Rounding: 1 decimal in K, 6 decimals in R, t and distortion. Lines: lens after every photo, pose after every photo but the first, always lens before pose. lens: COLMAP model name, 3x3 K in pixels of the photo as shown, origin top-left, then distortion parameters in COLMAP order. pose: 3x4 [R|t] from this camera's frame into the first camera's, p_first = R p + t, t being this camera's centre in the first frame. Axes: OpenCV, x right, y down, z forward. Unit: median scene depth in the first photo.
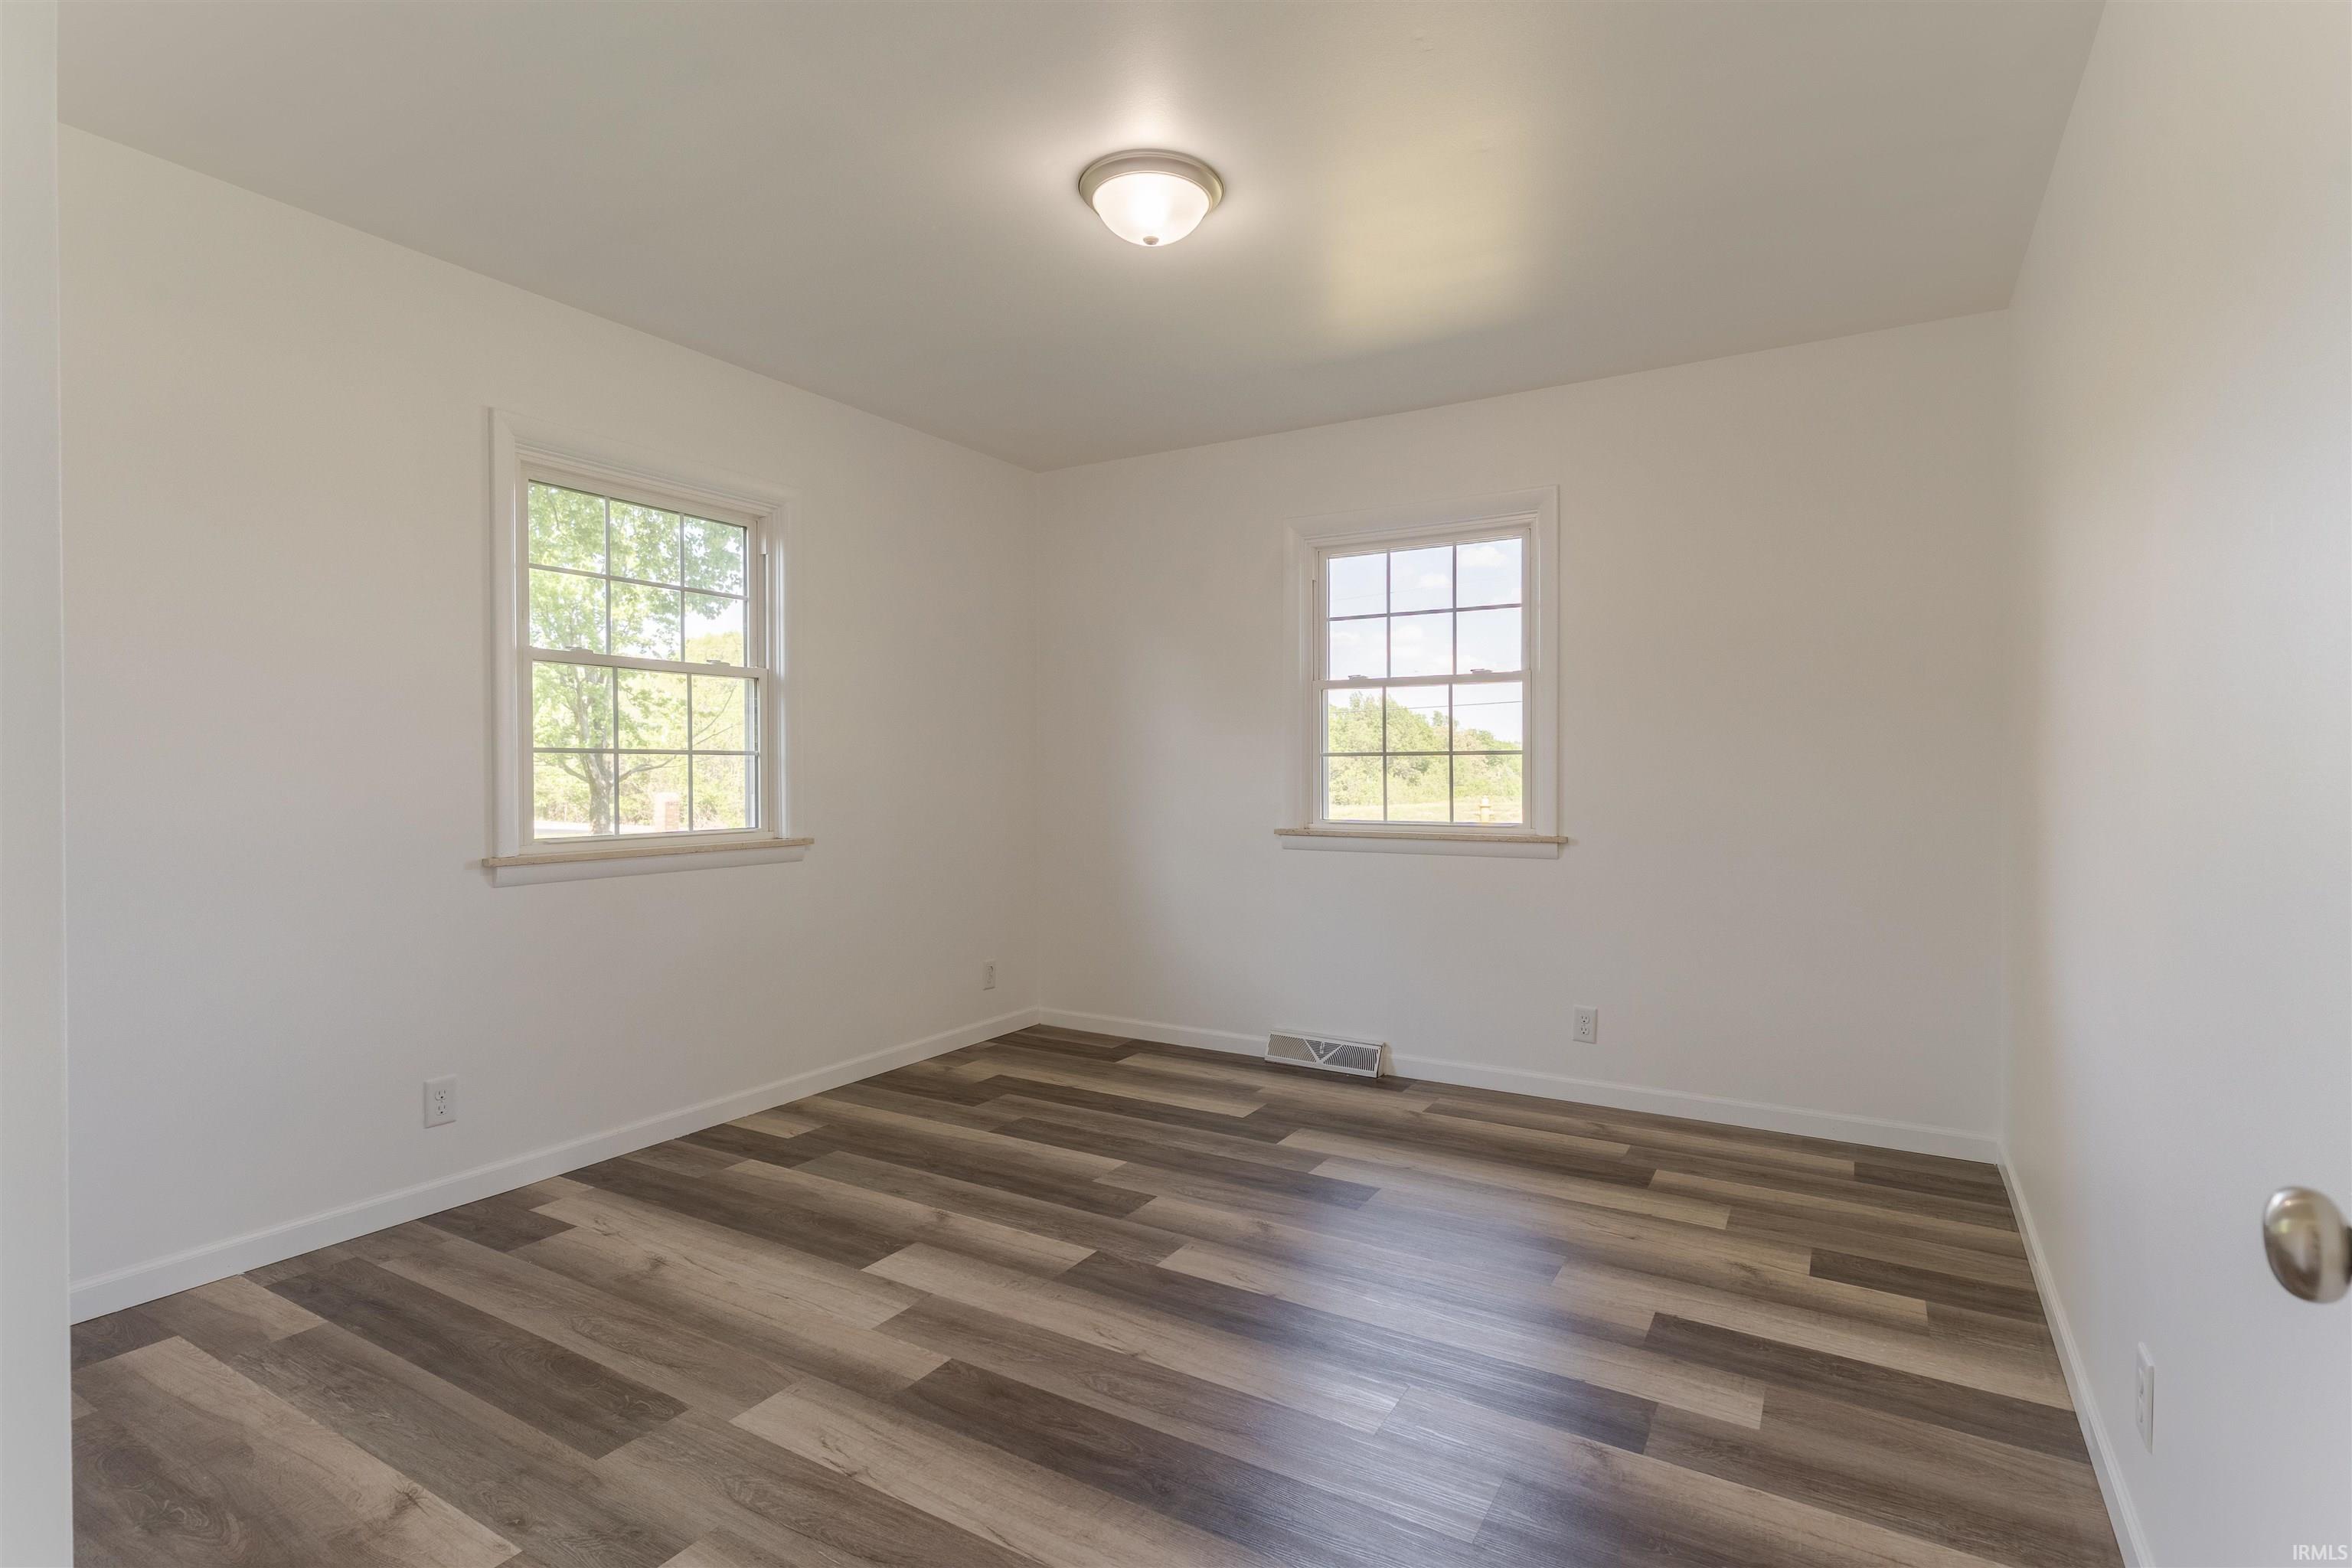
lens RADIAL K [[1133.5, 0, 1168.2], [0, 1133.5, 782.4], [0, 0, 1]] dist [0.002725, 0.000051]
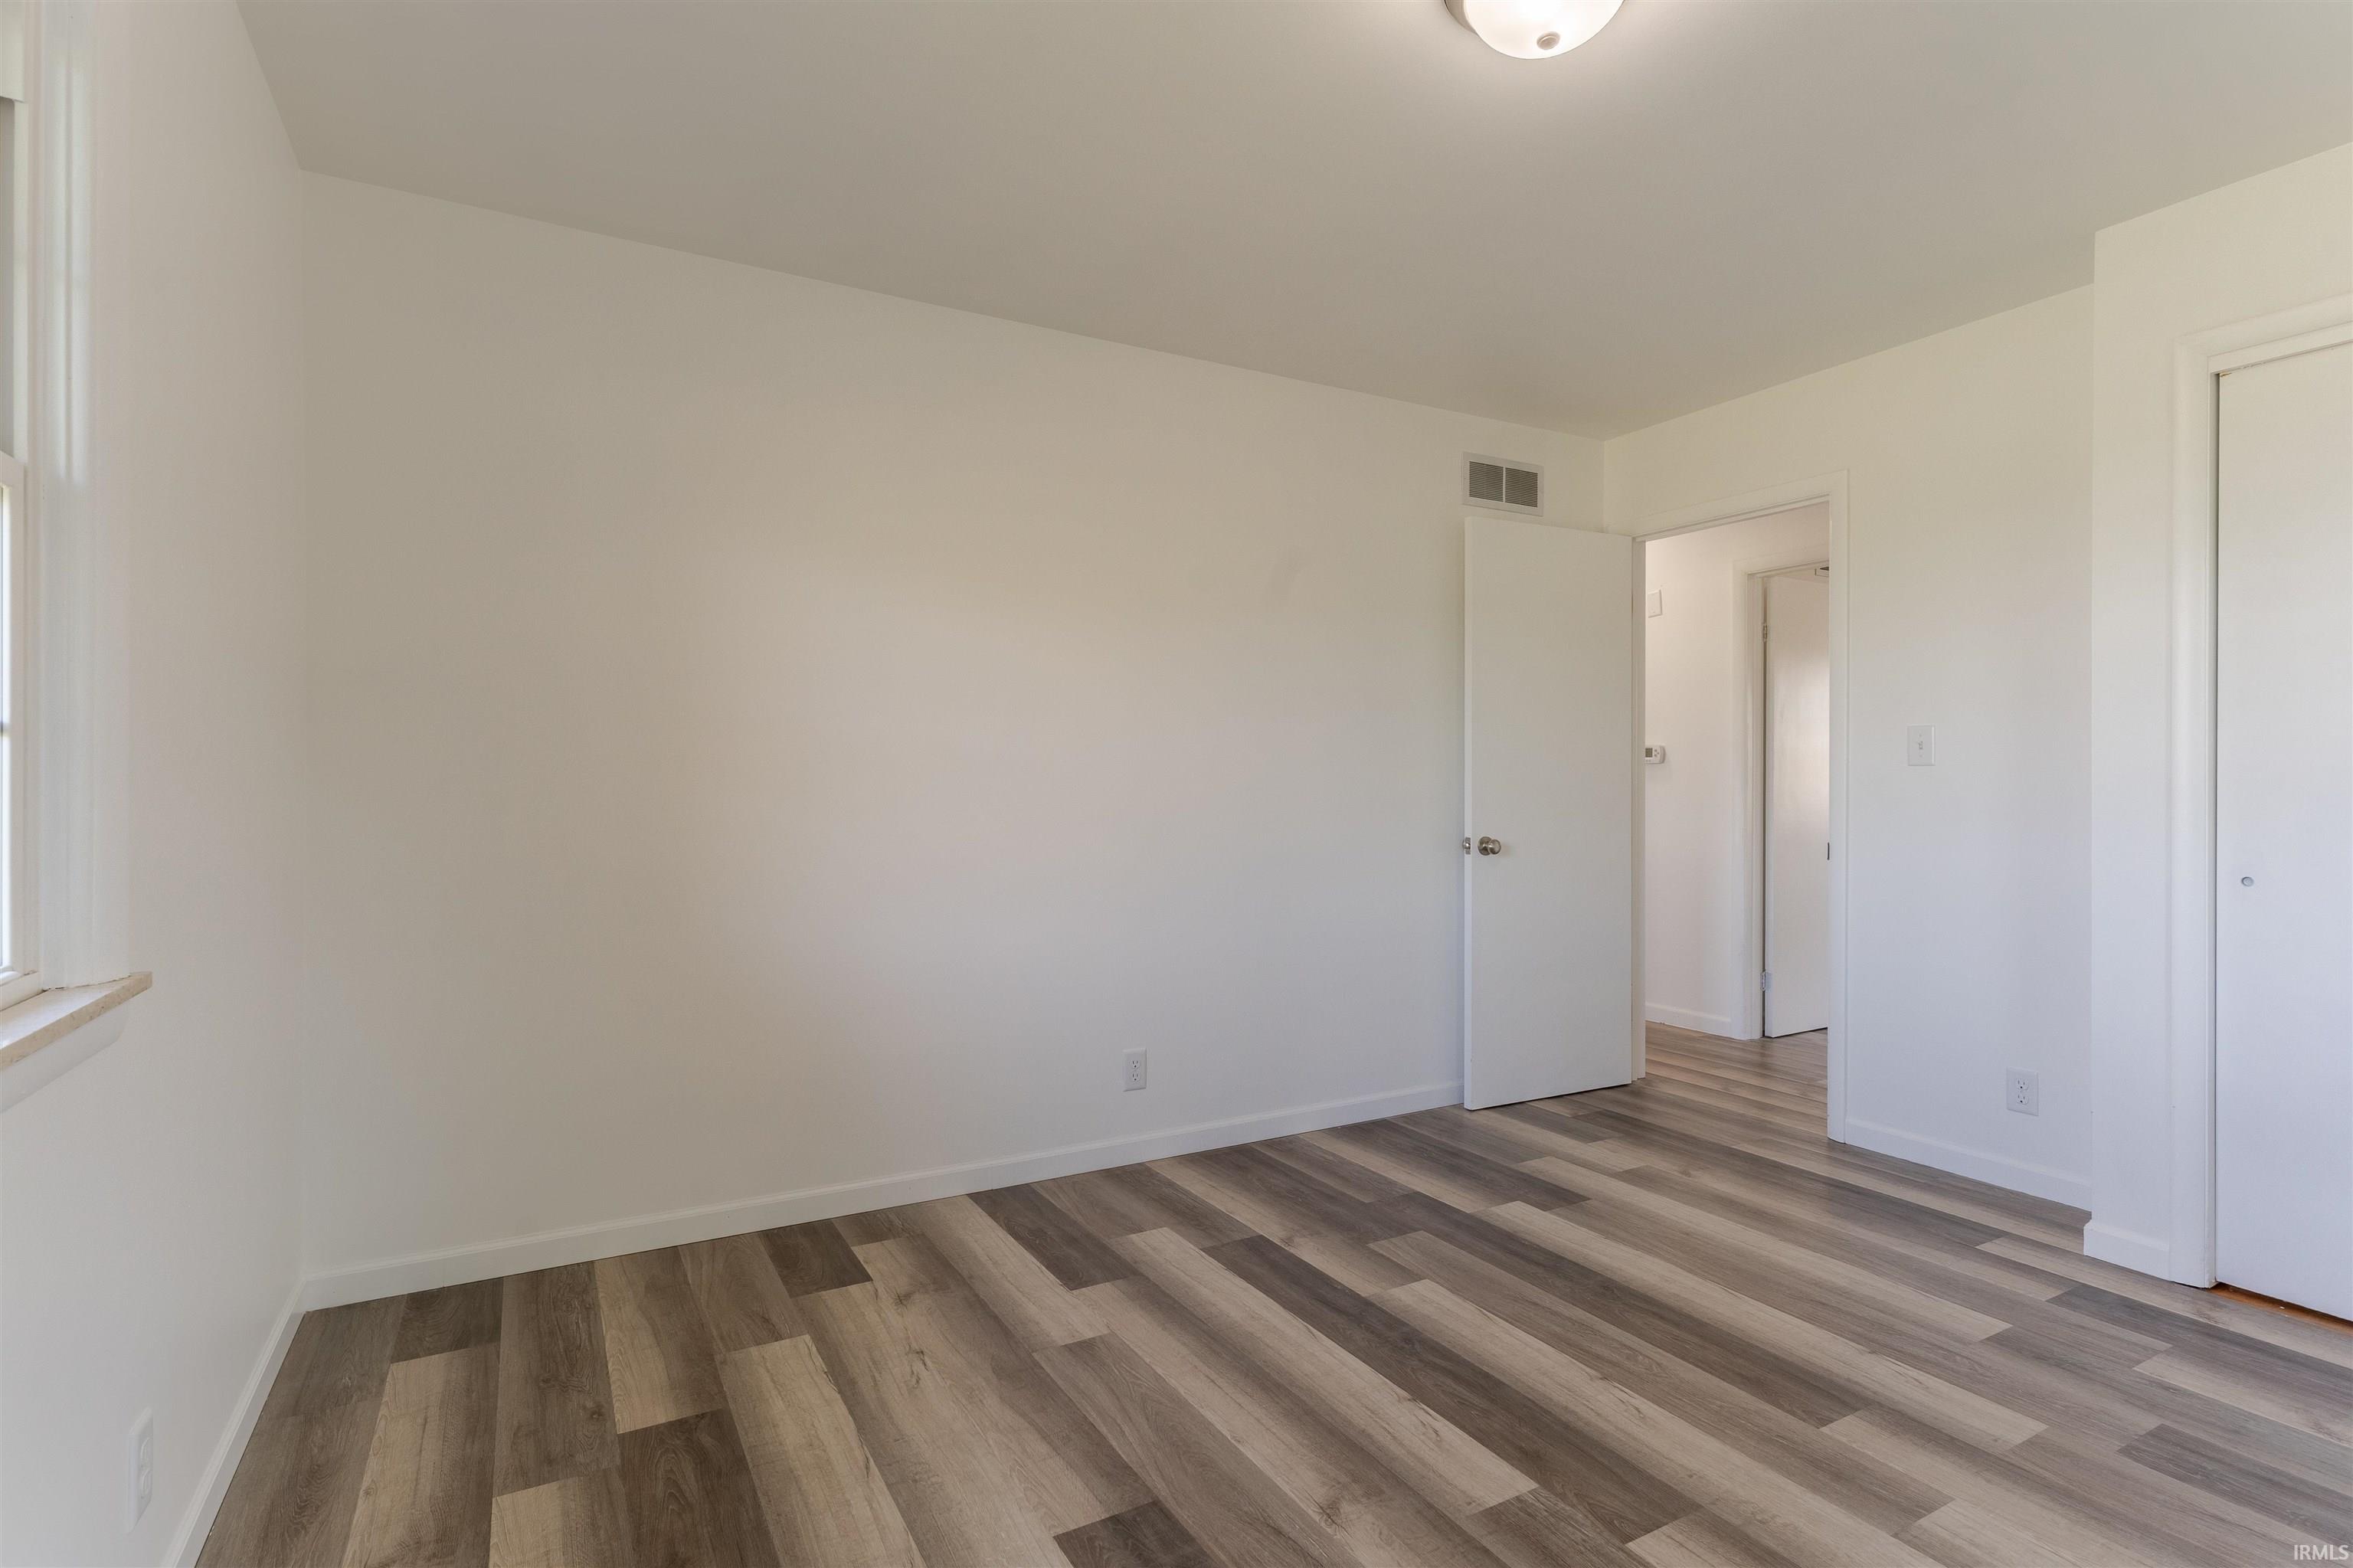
lens RADIAL K [[1134.0, 0, 1168.7], [0, 1134.0, 782.4], [0, 0, 1]] dist [0.002725, 0.000051]
pose [[-0.869826, 0.002205, 0.493353, -0.149601], [0.004939, 0.999979, 0.004237, -0.010255], [-0.493334, 0.006122, -0.869819, 1.623651]]
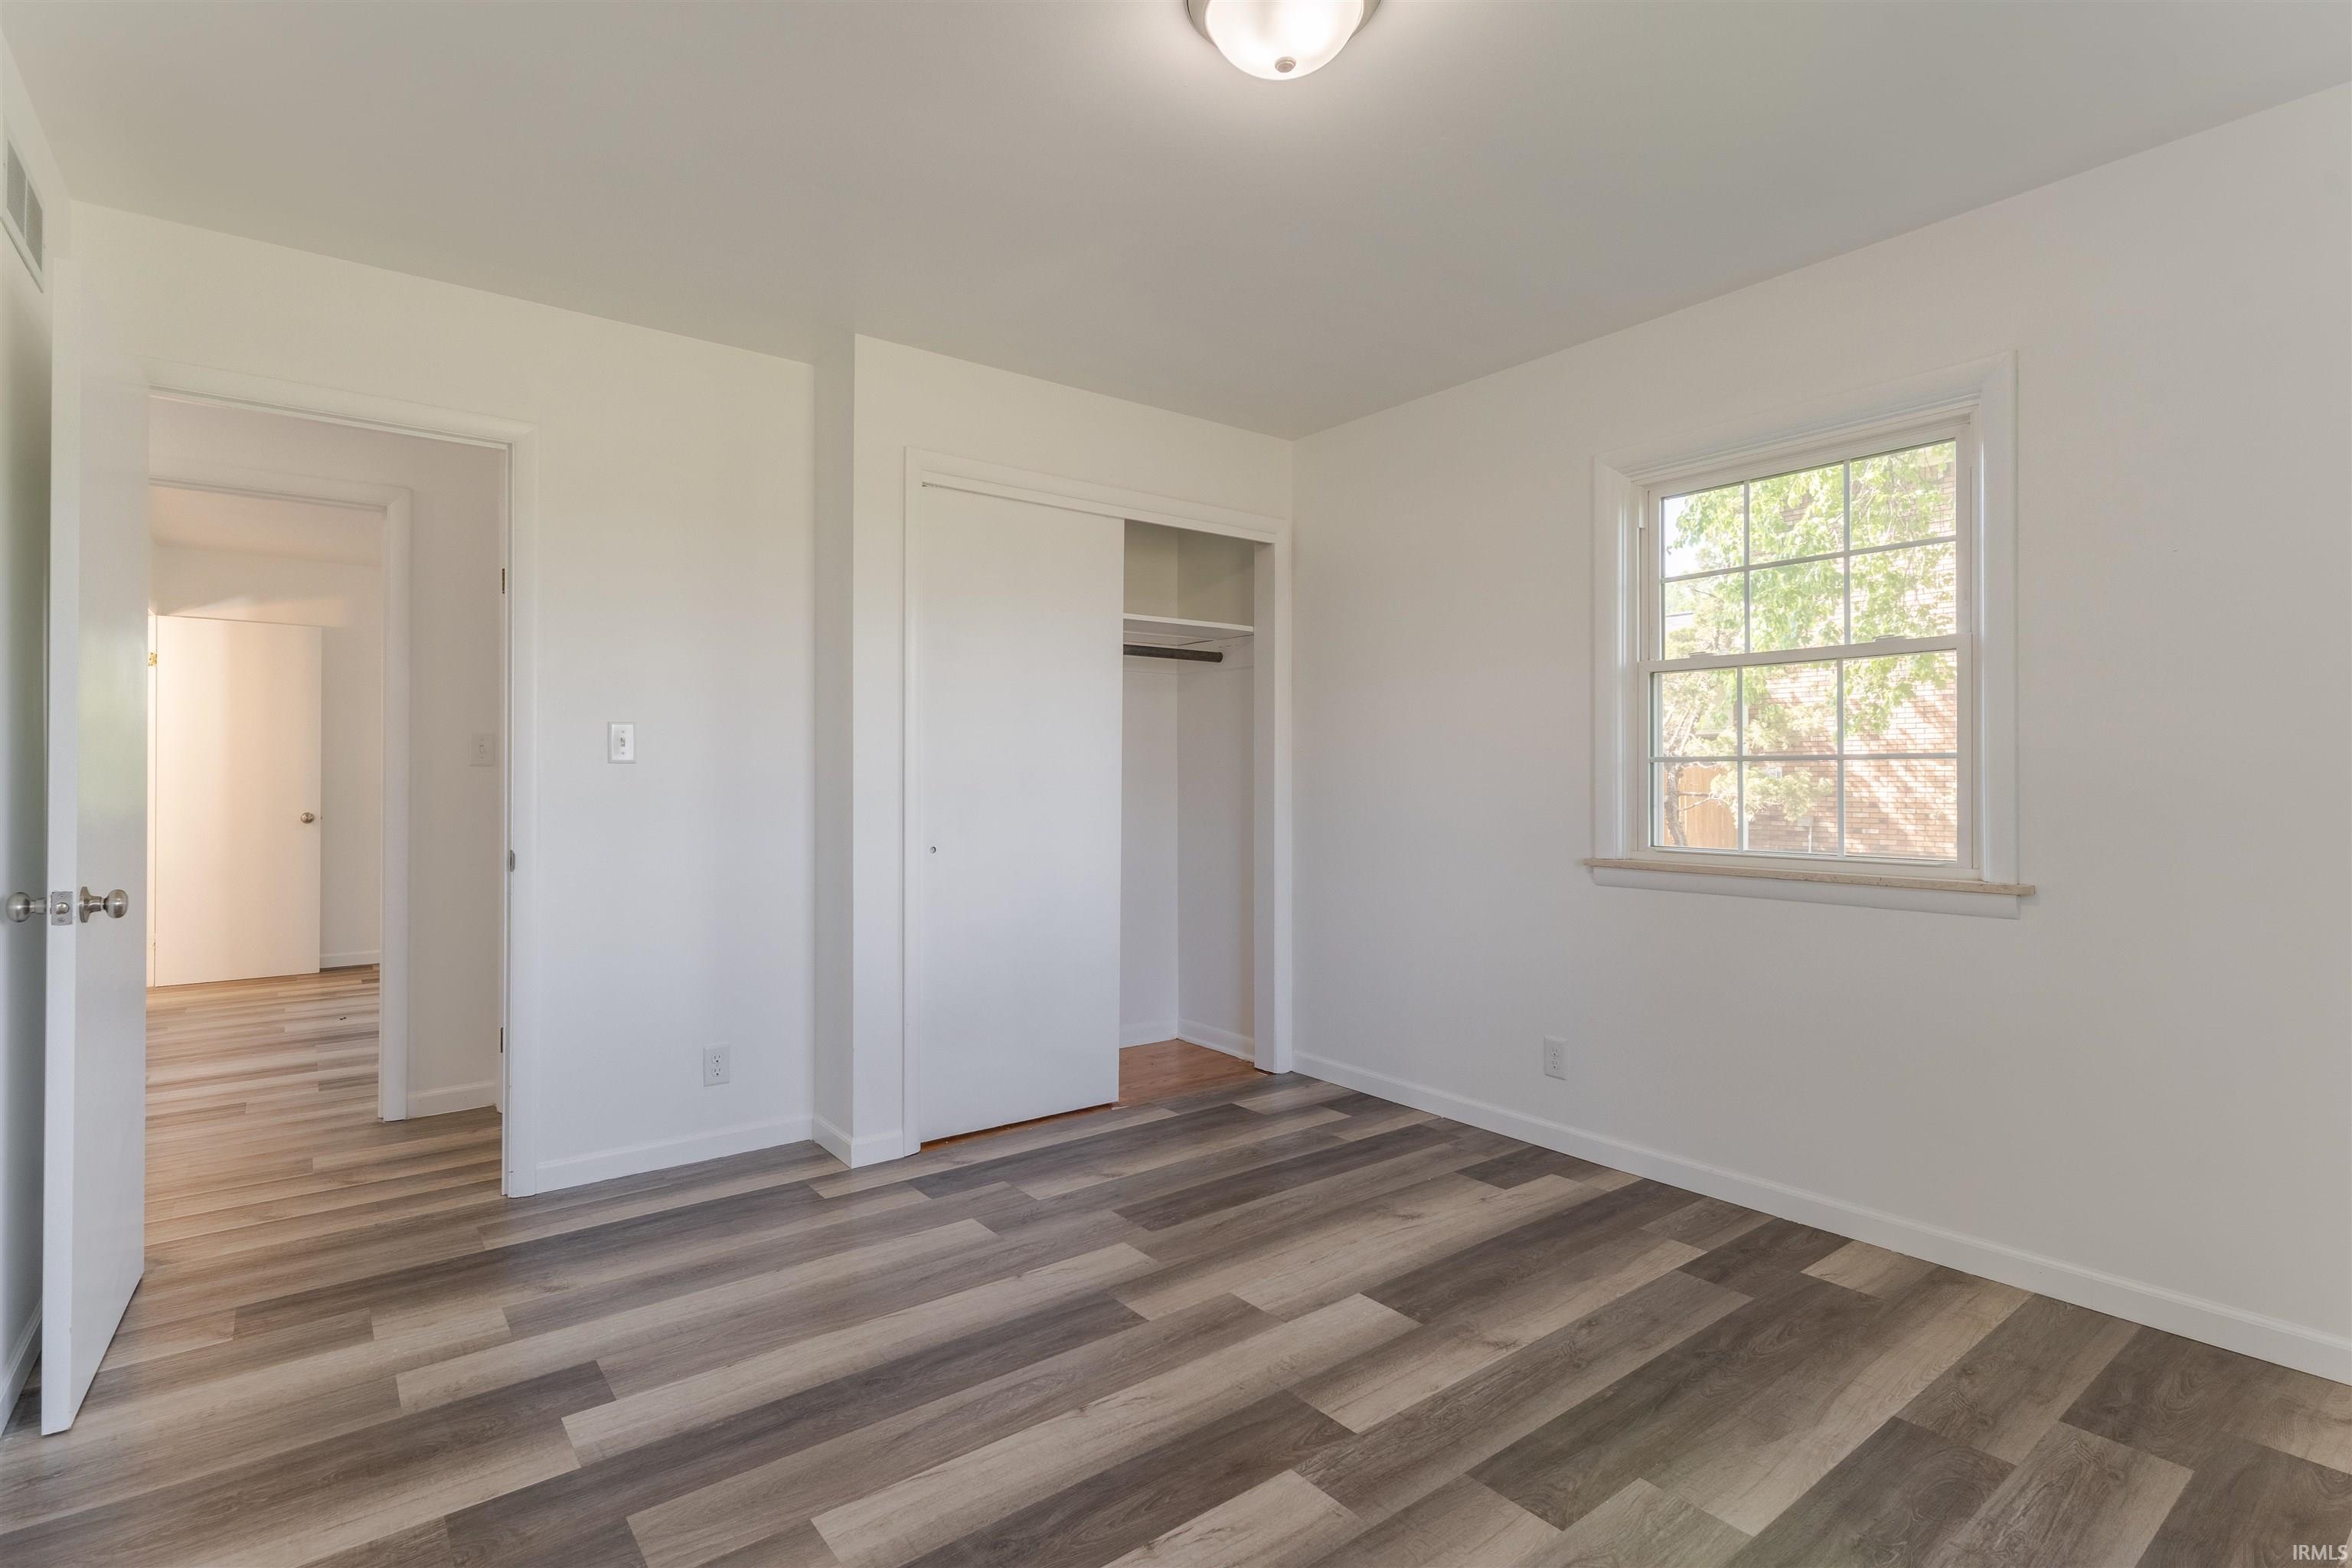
lens RADIAL K [[1125.3, 0, 1173.4], [0, 1125.3, 766.0], [0, 0, 1]] dist [0.015067, 0.000148]
pose [[-0.354910, -0.010203, -0.934845, 0.654264], [-0.007211, 0.999941, -0.008175, -0.013330], [0.934873, 0.003840, -0.354962, 1.119268]]
